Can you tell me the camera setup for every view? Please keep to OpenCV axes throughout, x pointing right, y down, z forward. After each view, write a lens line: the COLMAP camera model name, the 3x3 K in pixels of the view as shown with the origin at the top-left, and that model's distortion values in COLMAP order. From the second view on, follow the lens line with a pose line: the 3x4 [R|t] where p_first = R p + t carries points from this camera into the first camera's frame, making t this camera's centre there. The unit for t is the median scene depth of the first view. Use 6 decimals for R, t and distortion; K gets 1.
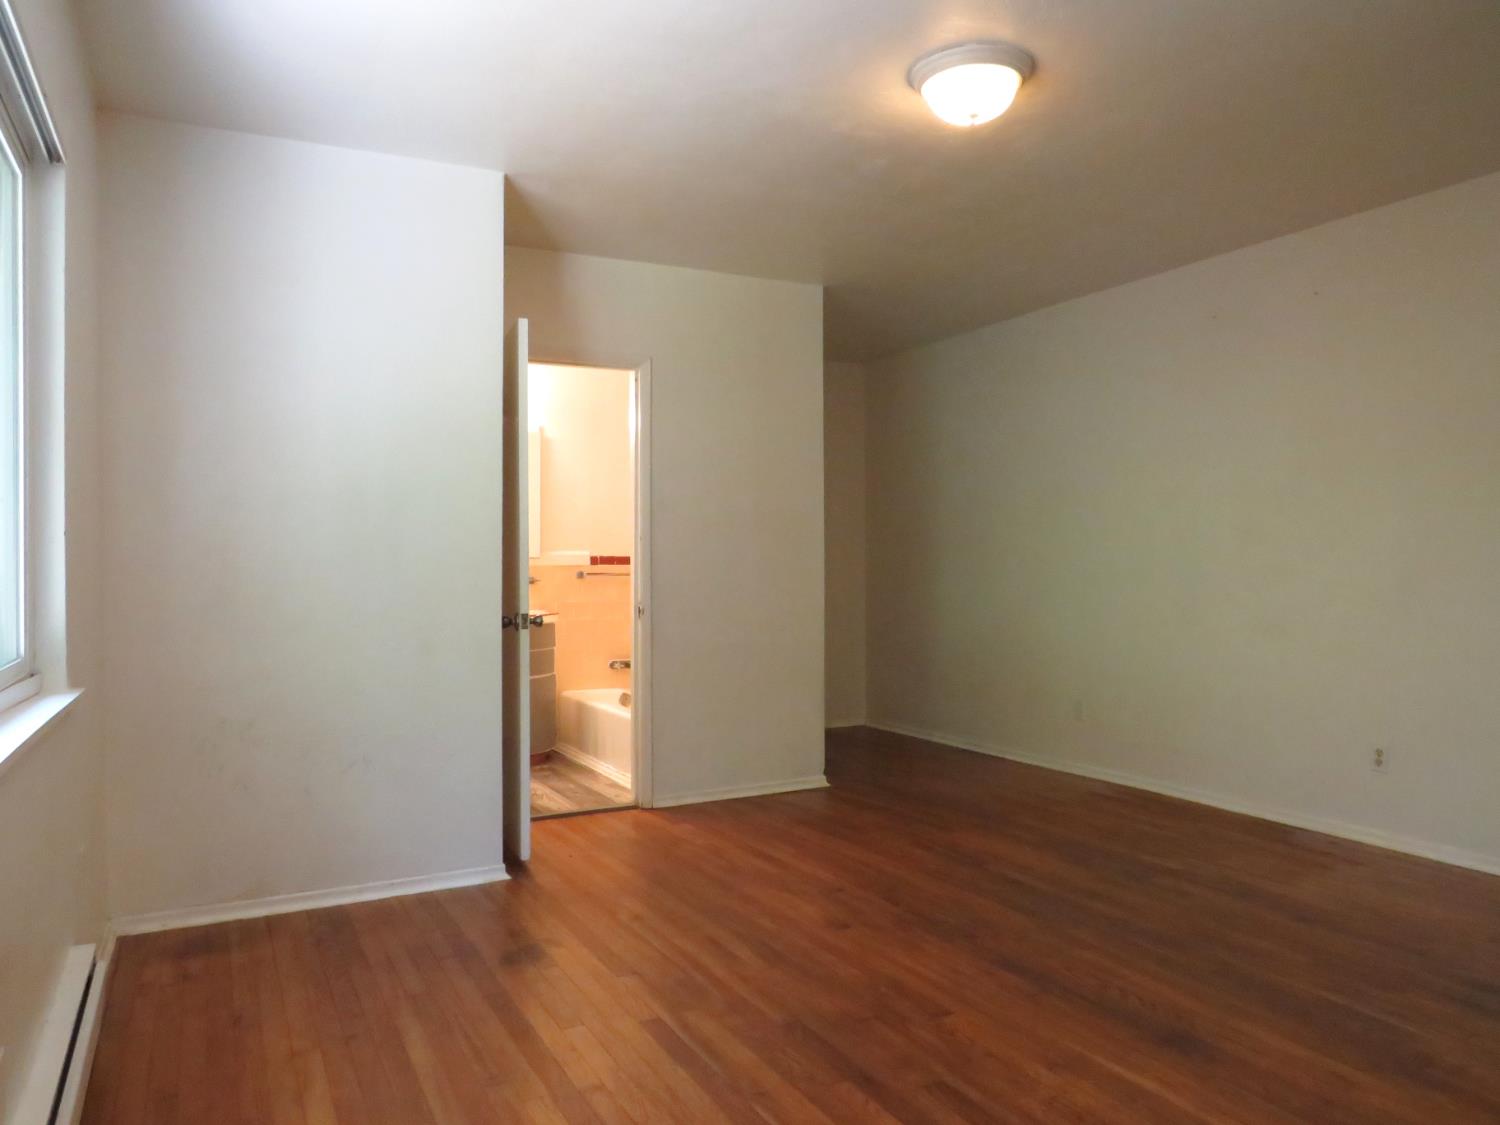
lens RADIAL K [[1066.3, 0, 742.9], [0, 1066.3, 568.8], [0, 0, 1]] dist [-0.027485, 0.007243]
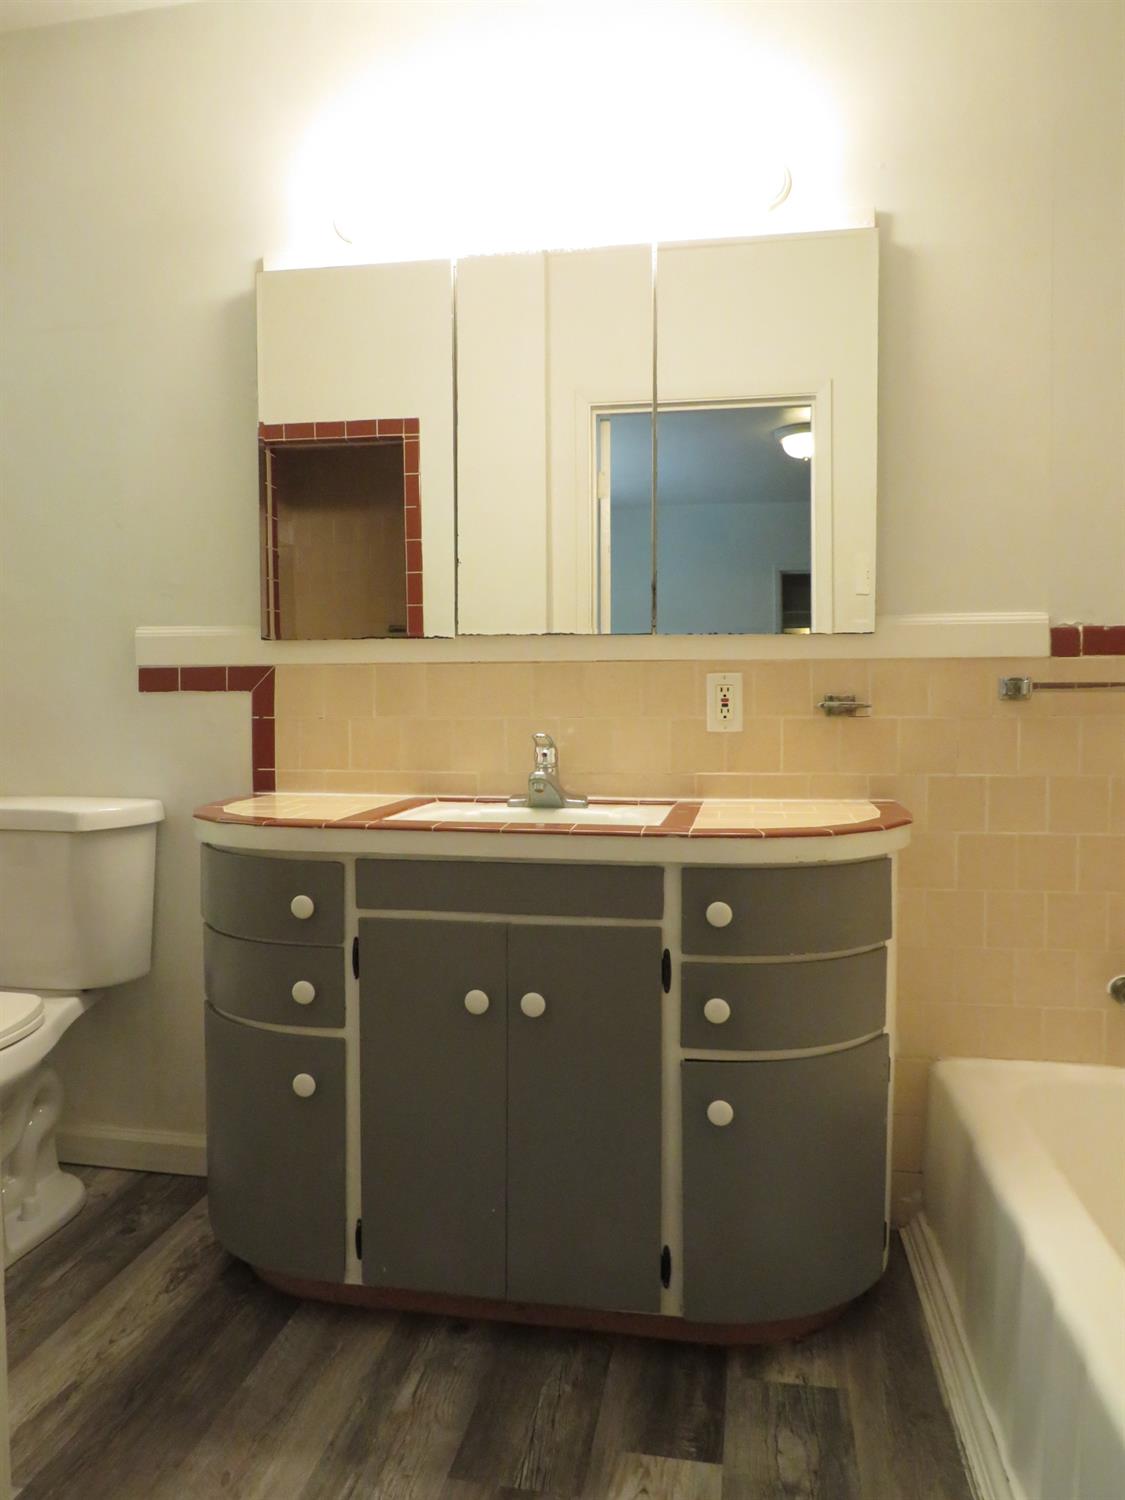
lens RADIAL K [[1066.3, 0, 557.5], [0, 1066.3, 736.3], [0, 0, 1]] dist [-0.027485, 0.007243]
pose [[0.800313, 0.026201, -0.599009, -0.098479], [-0.002694, 0.999192, 0.040106, 0.009738], [0.599576, -0.030483, 0.799737, 0.893592]]
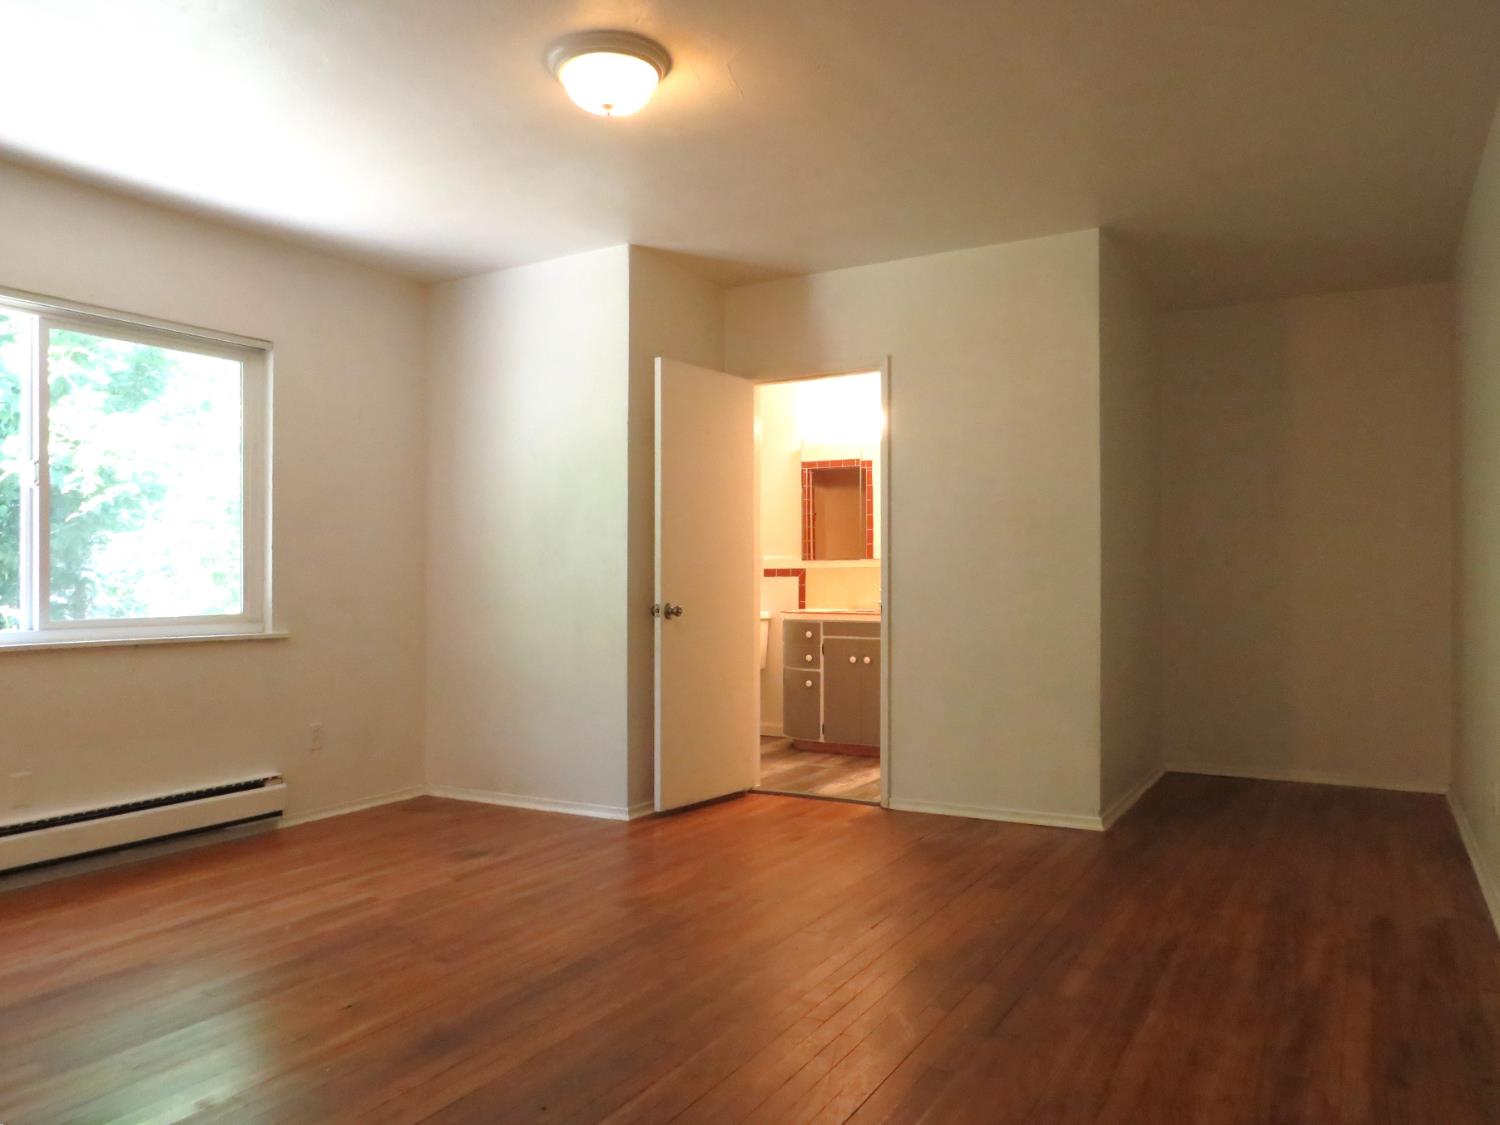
lens RADIAL K [[1066.3, 0, 736.7], [0, 1066.3, 562.8], [0, 0, 1]] dist [-0.027485, 0.007243]
pose [[0.537646, -0.008574, -0.843127, 0.678807], [-0.003697, 0.999915, -0.012526, 0.008667], [0.843163, 0.009852, 0.537568, 0.344950]]
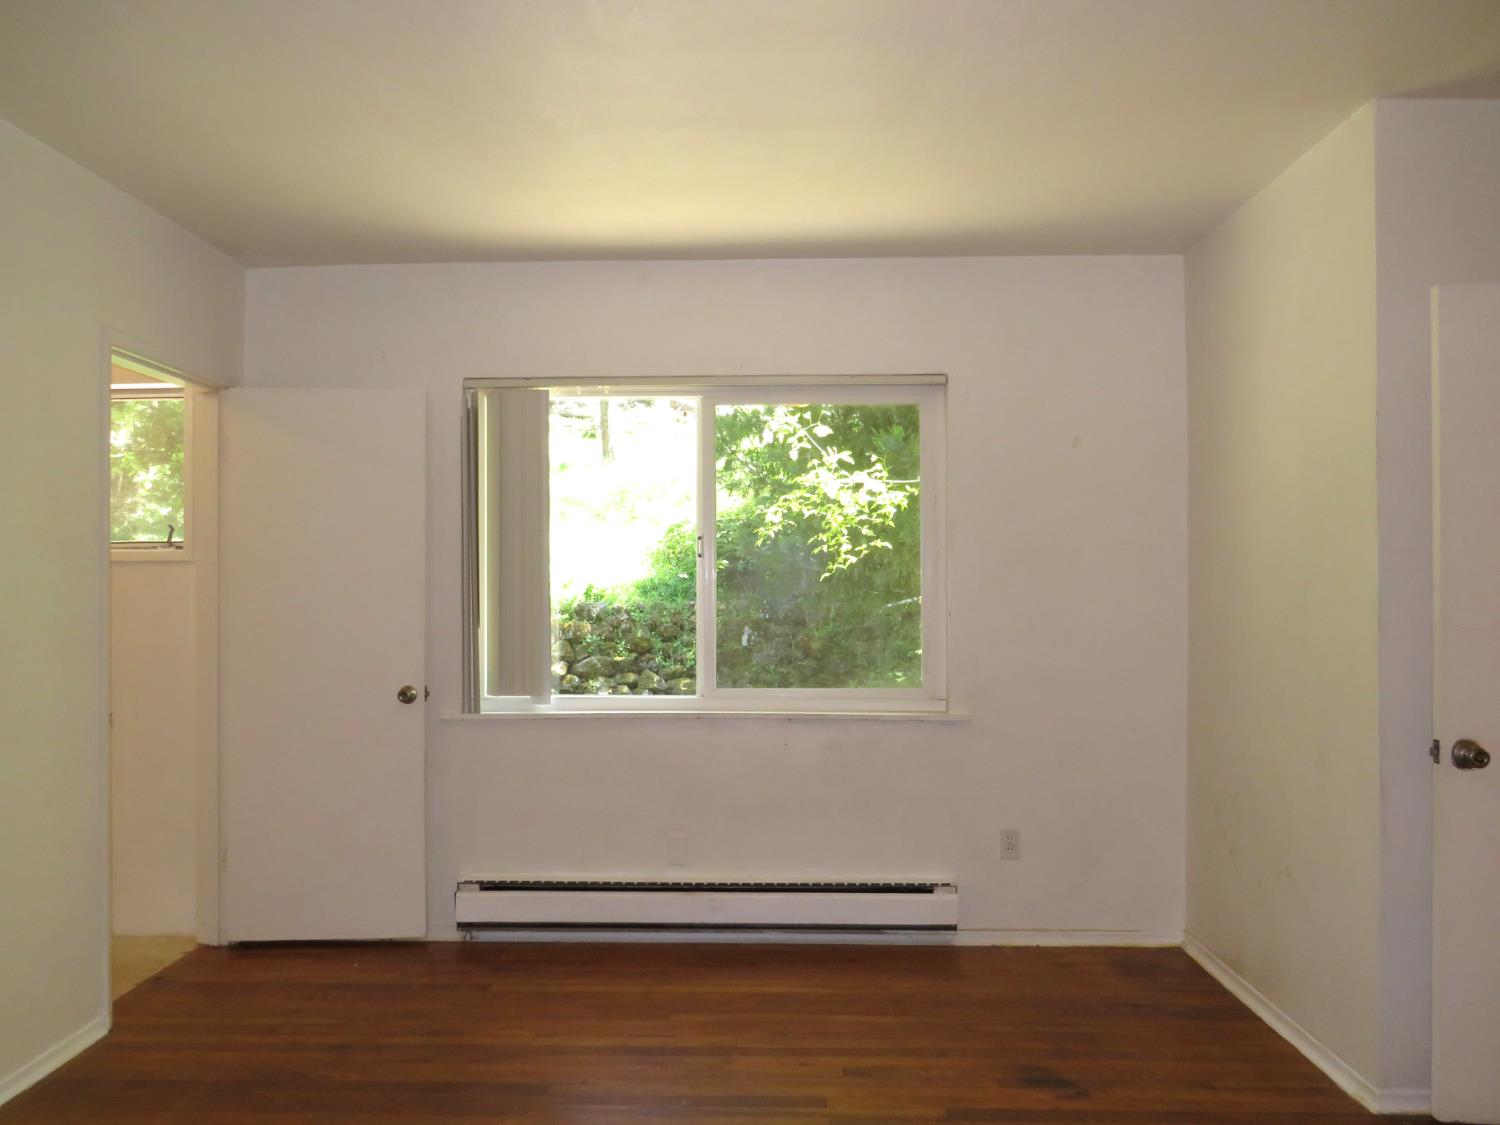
lens RADIAL K [[1066.3, 0, 750.4], [0, 1066.3, 556.6], [0, 0, 1]] dist [-0.027485, 0.007243]
pose [[-0.472393, -0.010557, -0.881325, 0.448432], [-0.002931, 0.999942, -0.010406, -0.048297], [0.881383, -0.002332, -0.472396, 0.746593]]
